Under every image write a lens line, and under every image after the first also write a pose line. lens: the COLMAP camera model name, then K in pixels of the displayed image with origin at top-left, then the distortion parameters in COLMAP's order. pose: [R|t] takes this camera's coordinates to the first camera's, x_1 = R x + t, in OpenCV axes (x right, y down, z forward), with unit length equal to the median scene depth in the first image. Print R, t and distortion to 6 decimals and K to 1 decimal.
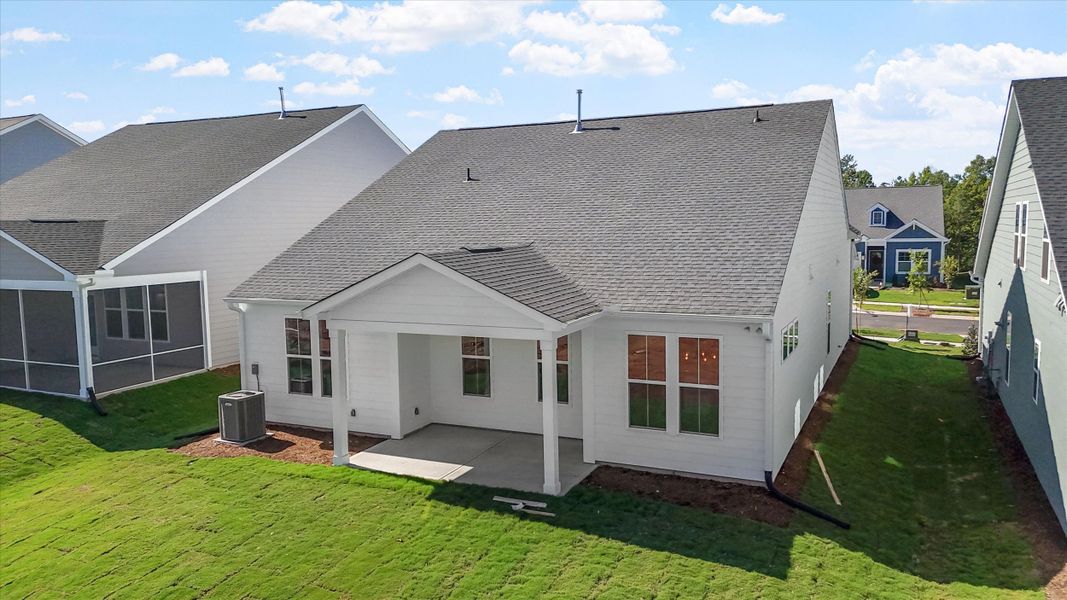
lens RADIAL K [[781.6, 0, 533.5], [0, 781.6, 300.0], [0, 0, 1]] dist [0.074175, -0.059561]
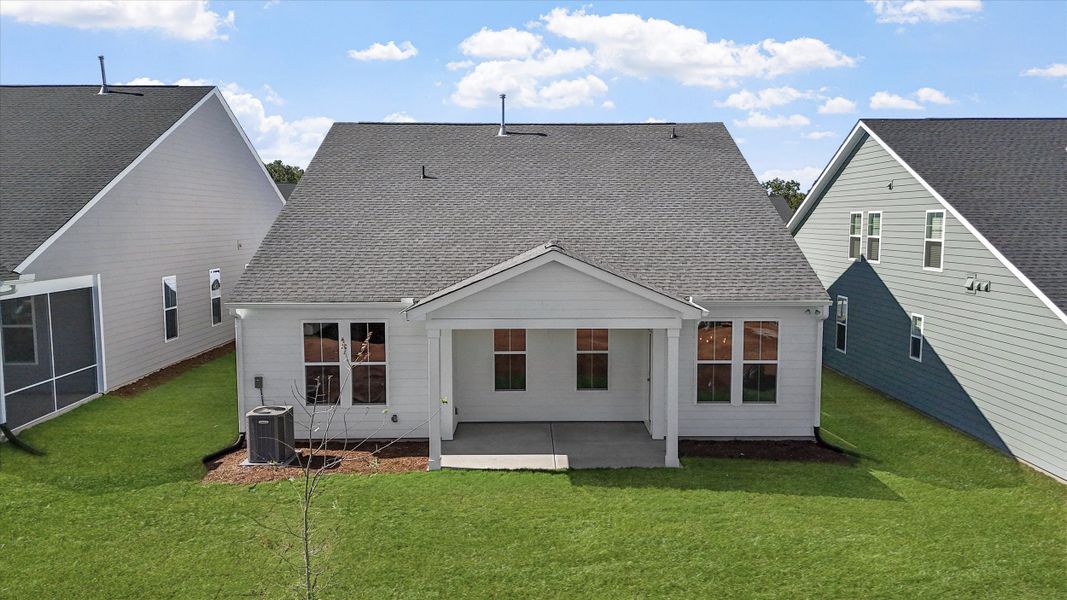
lens RADIAL K [[781.6, 0, 533.5], [0, 781.6, 300.0], [0, 0, 1]] dist [0.074175, -0.059561]
pose [[0.899804, -0.030604, 0.435220, -0.494304], [0.031492, 0.999491, 0.005174, -0.000131], [-0.435157, 0.009050, 0.900309, 0.067153]]
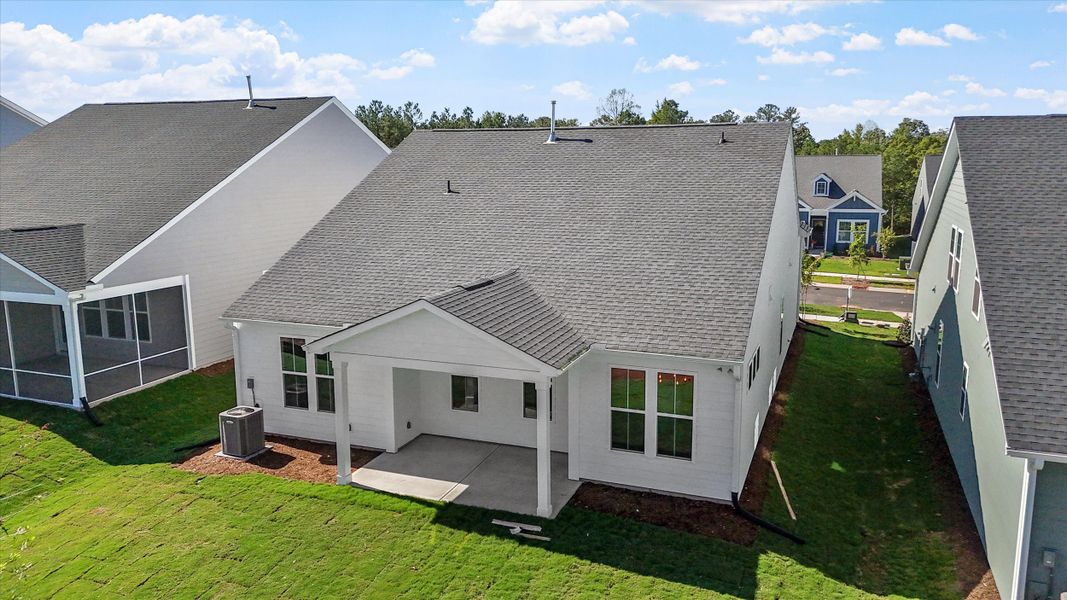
lens RADIAL K [[781.6, 0, 533.5], [0, 781.6, 300.0], [0, 0, 1]] dist [0.074175, -0.059561]
pose [[0.997549, -0.000750, 0.069971, -0.054895], [-0.004506, 0.997179, 0.074922, -0.111552], [-0.069830, -0.075054, 0.994731, -0.067269]]
